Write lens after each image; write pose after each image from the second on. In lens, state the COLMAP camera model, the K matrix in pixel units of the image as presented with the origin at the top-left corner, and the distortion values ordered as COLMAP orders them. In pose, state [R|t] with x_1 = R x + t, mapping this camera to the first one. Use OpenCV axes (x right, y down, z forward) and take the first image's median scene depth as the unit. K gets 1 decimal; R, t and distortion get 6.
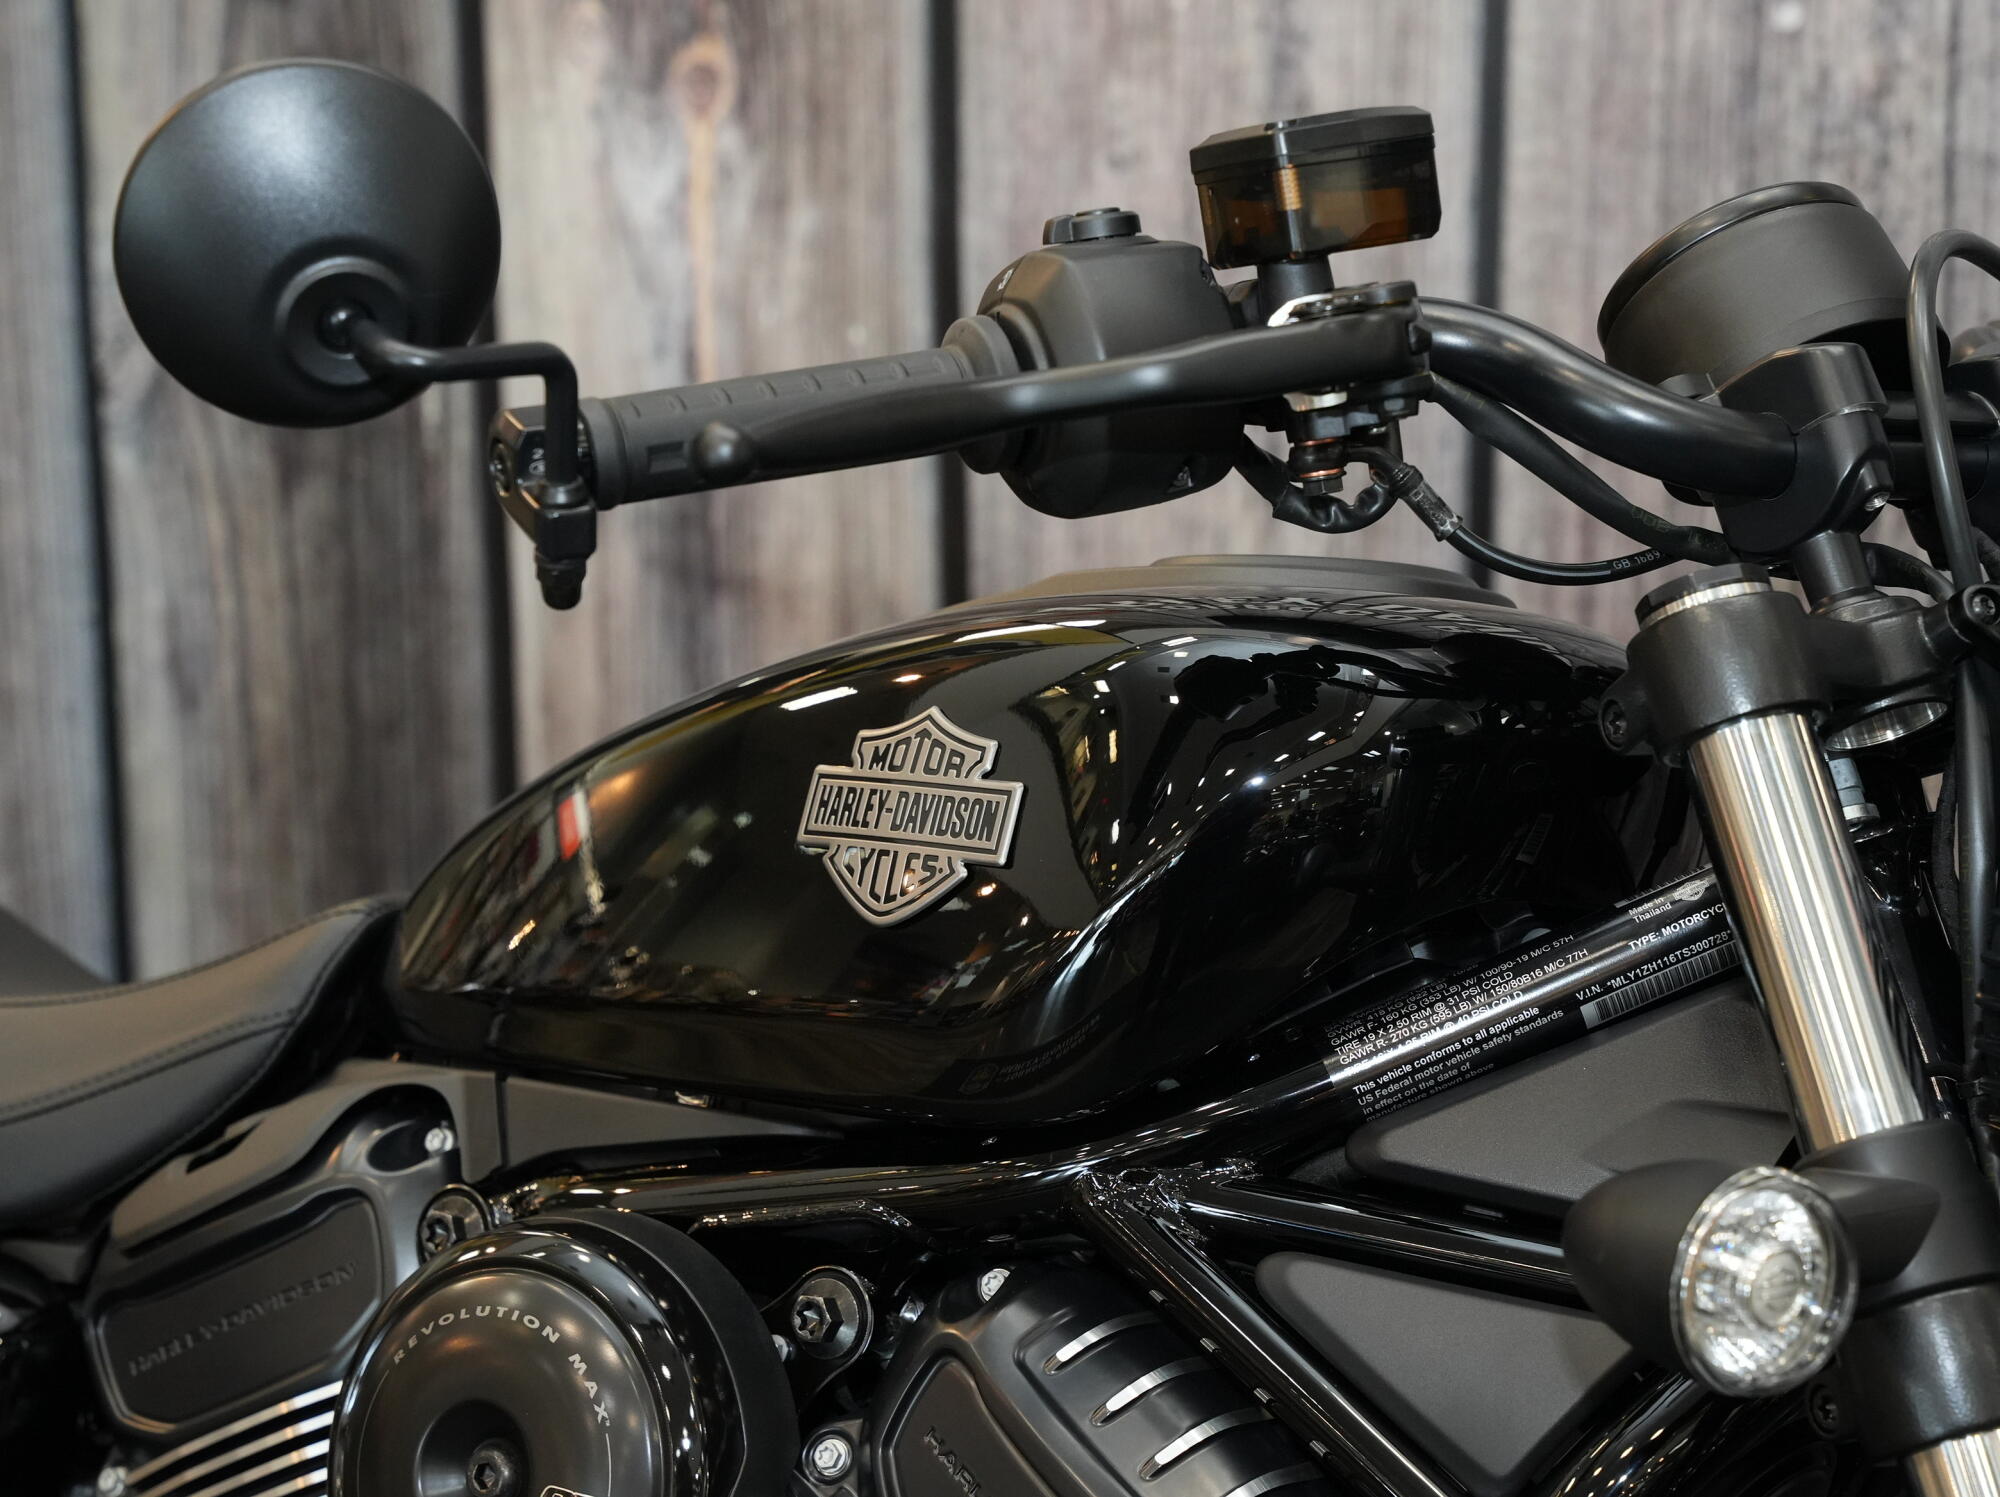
lens RADIAL K [[4350.4, 0, 1000.0], [0, 4350.4, 748.5], [0, 0, 1]] dist [0.011985, 0.298828]
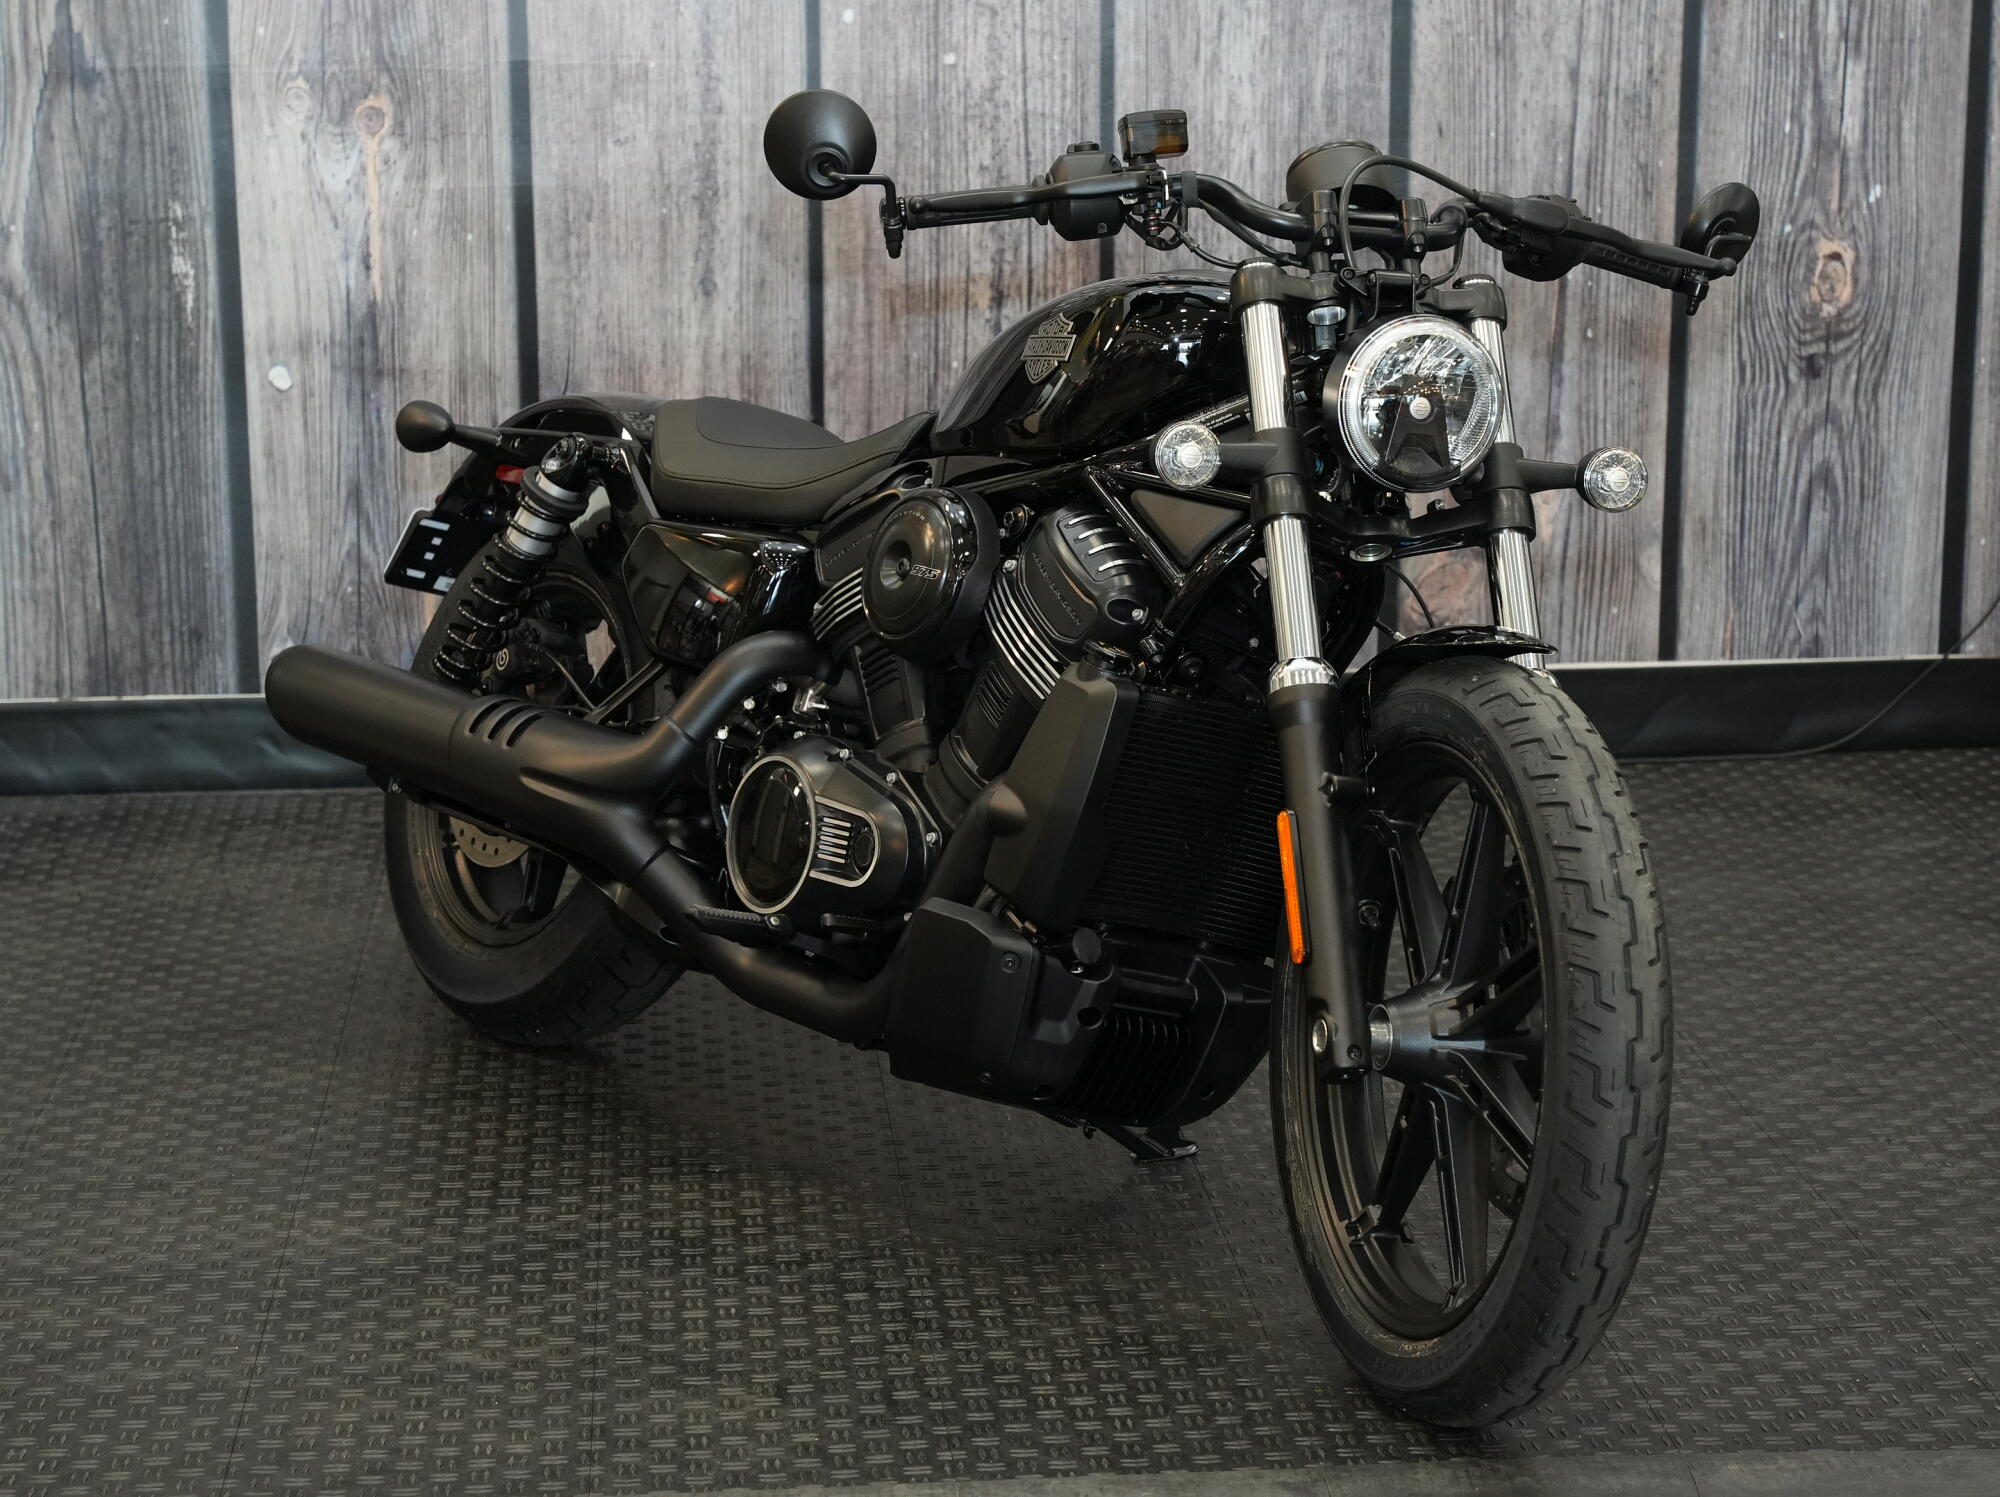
lens RADIAL K [[4350.4, 0, 1000.0], [0, 4350.4, 748.5], [0, 0, 1]] dist [0.011985, 0.298828]
pose [[0.791172, -0.130720, 0.597461, -1.959431], [0.145015, 0.989129, 0.024382, 0.229364], [-0.594153, 0.067351, 0.801527, -1.365080]]
